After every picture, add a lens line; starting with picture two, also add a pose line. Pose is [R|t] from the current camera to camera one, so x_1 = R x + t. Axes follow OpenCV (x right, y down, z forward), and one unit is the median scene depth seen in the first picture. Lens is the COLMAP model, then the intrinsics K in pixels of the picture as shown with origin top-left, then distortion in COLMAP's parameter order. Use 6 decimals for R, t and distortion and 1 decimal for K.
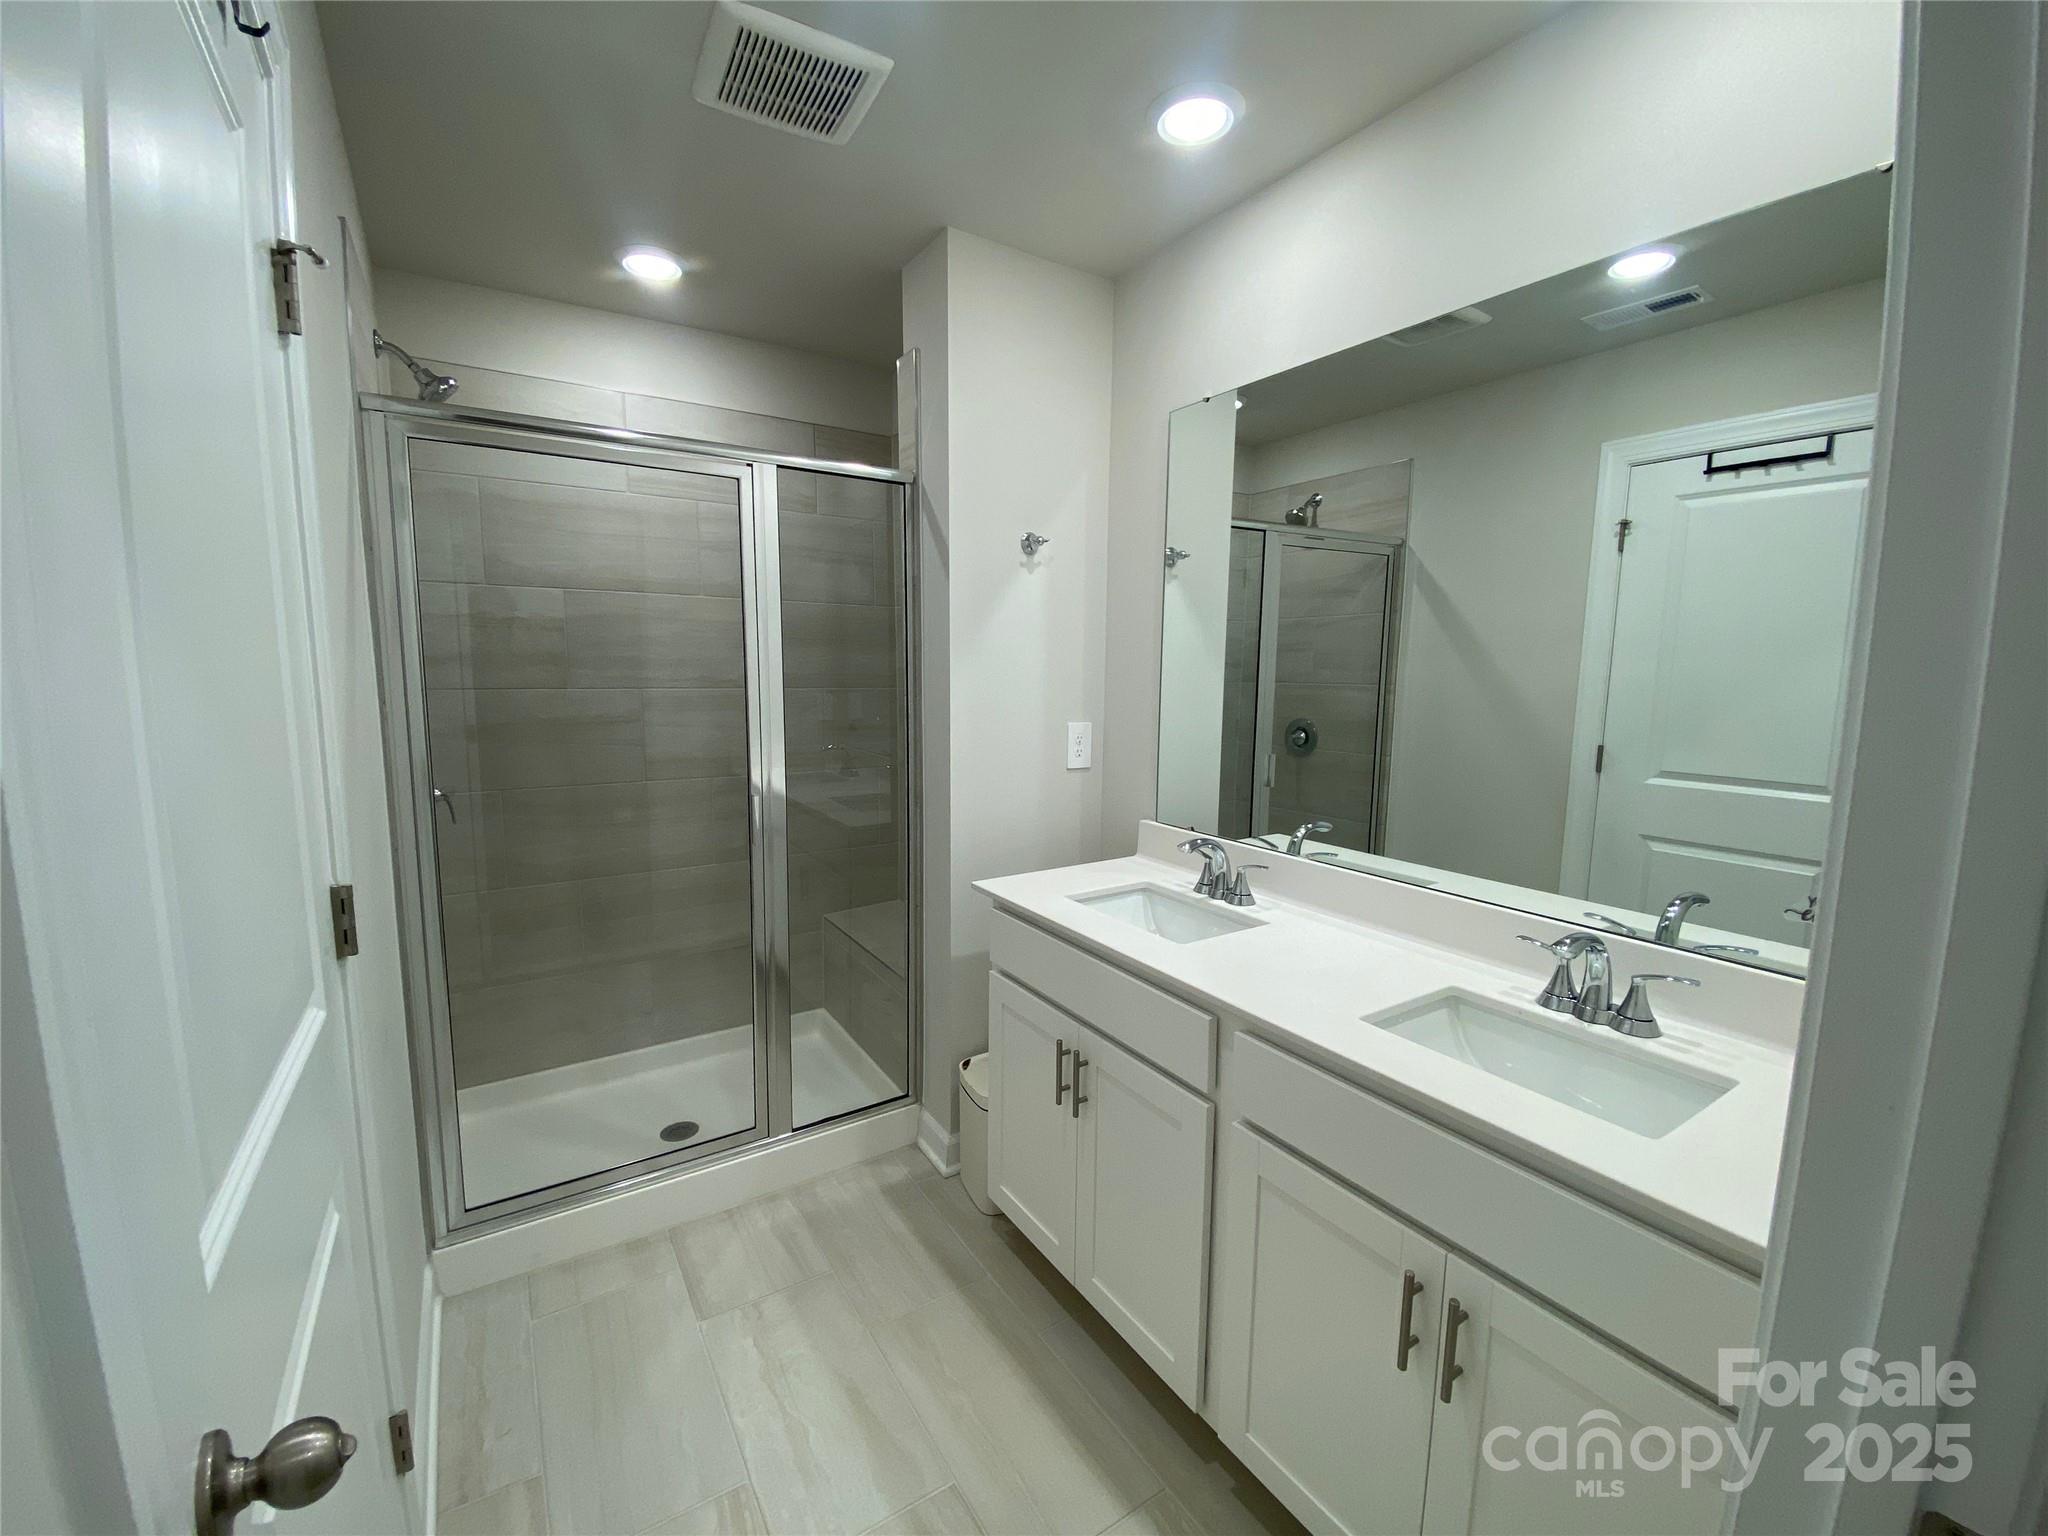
lens RADIAL K [[837.4, 0, 1019.6], [0, 837.4, 765.5], [0, 0, 1]] dist [0.002183, 0.000268]
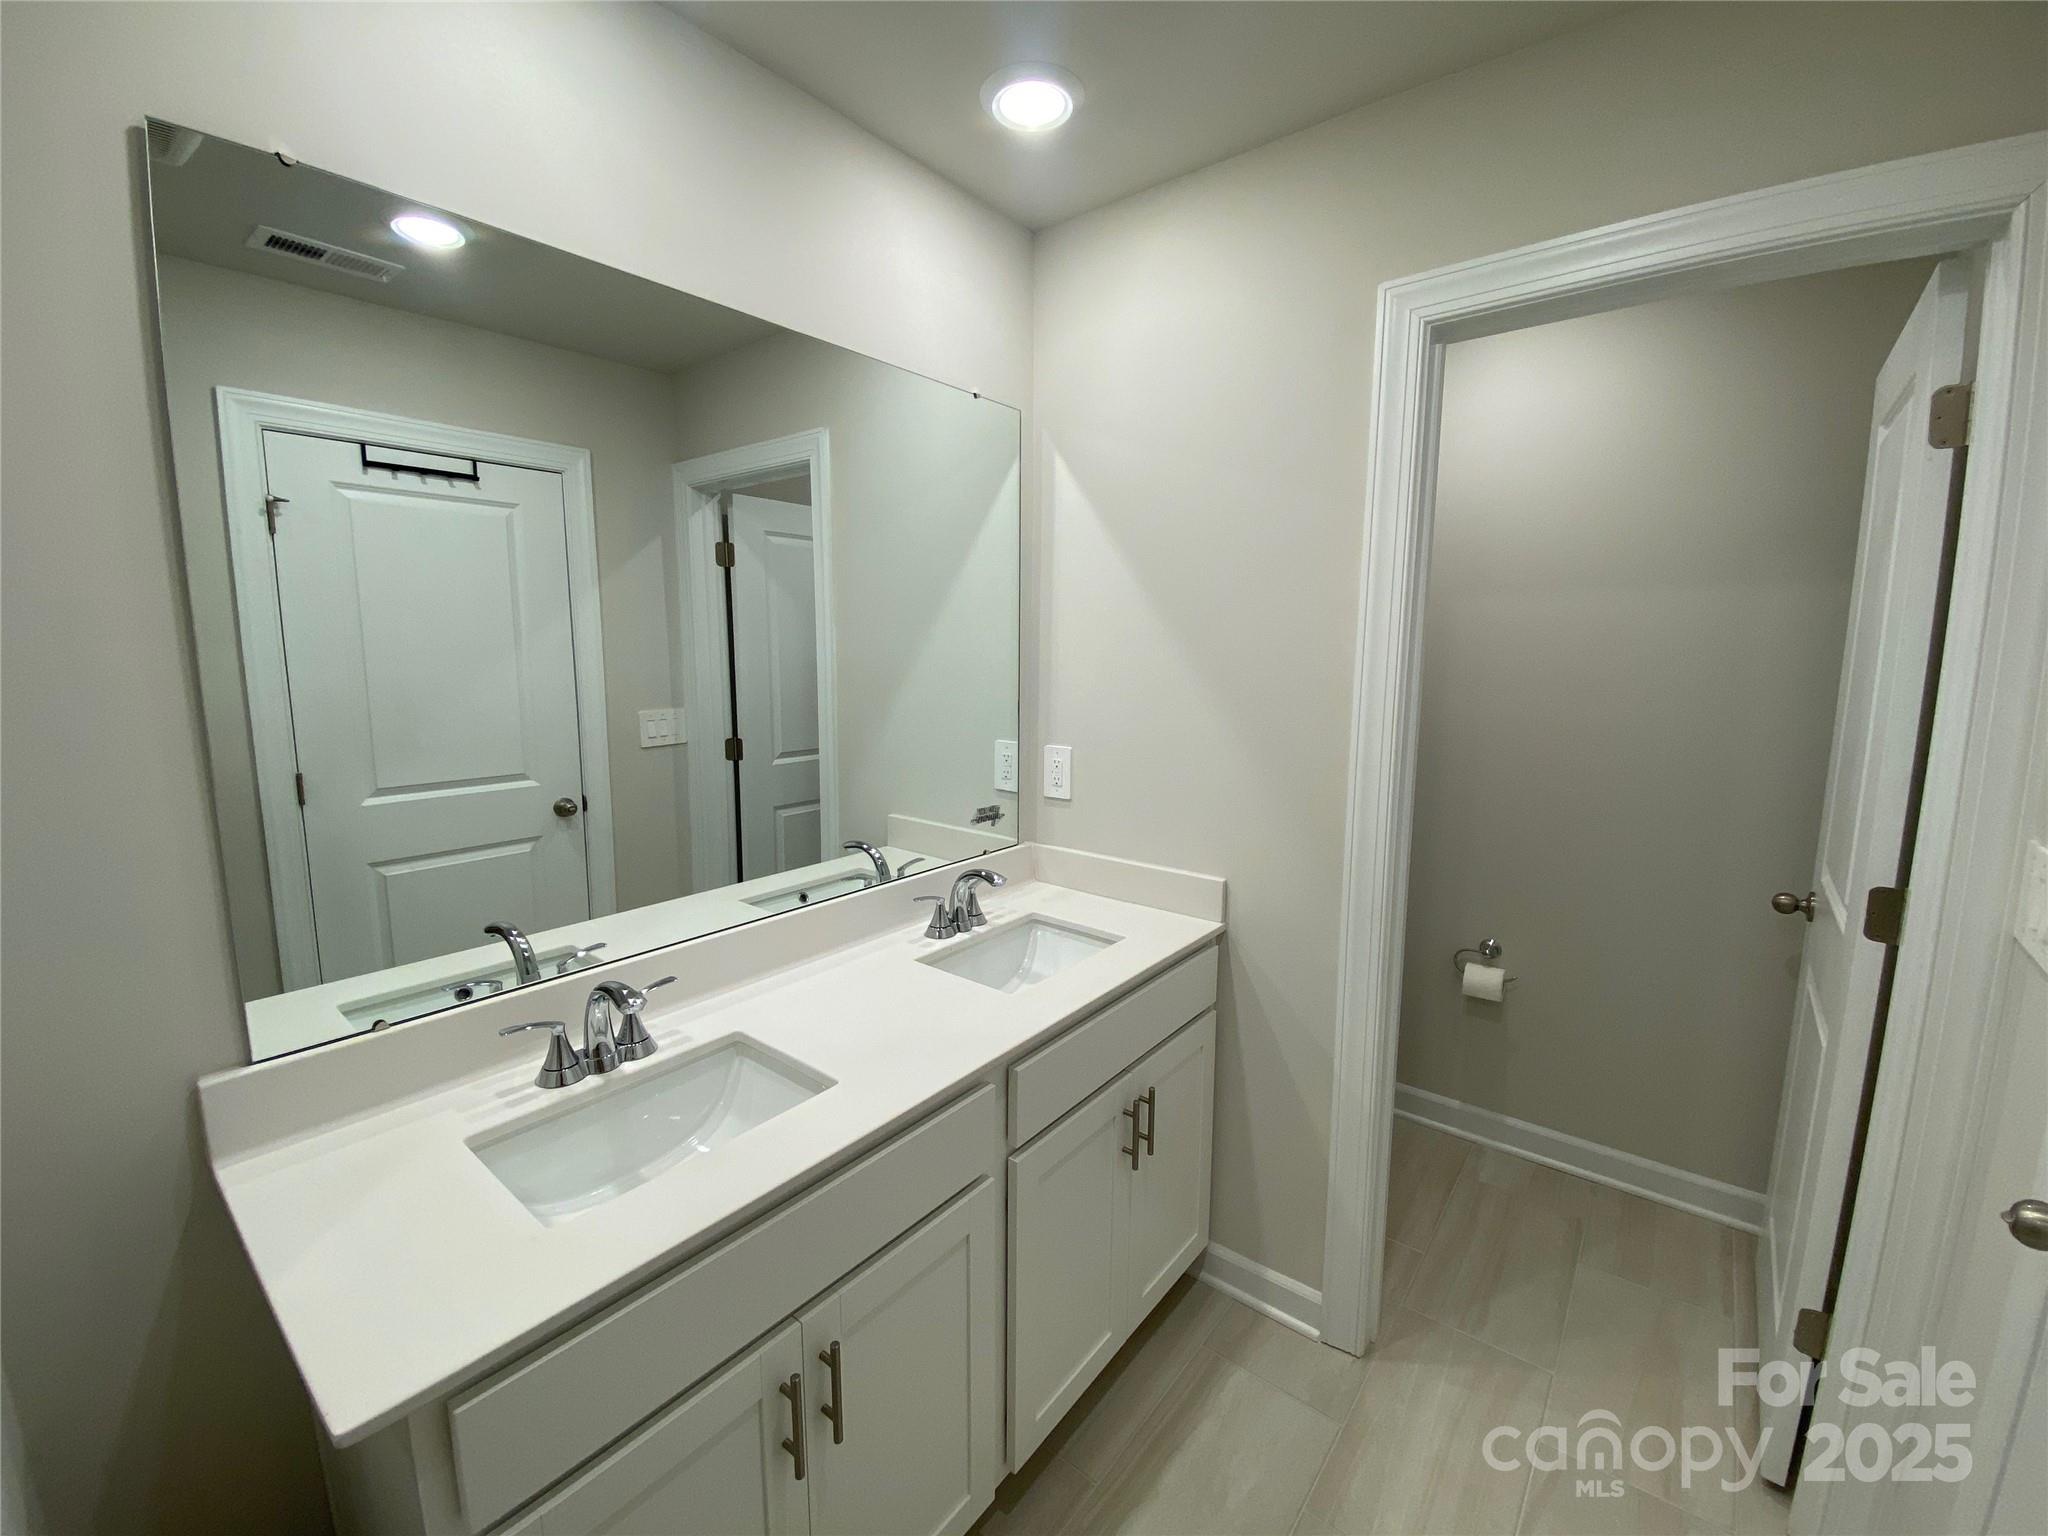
lens RADIAL K [[837.4, 0, 1021.9], [0, 837.4, 763.2], [0, 0, 1]] dist [0.002183, 0.000268]
pose [[-0.307238, -0.137560, 0.941638, -0.337208], [0.123746, 0.975321, 0.182857, -0.113399], [-0.943553, 0.172705, -0.282632, 0.671406]]
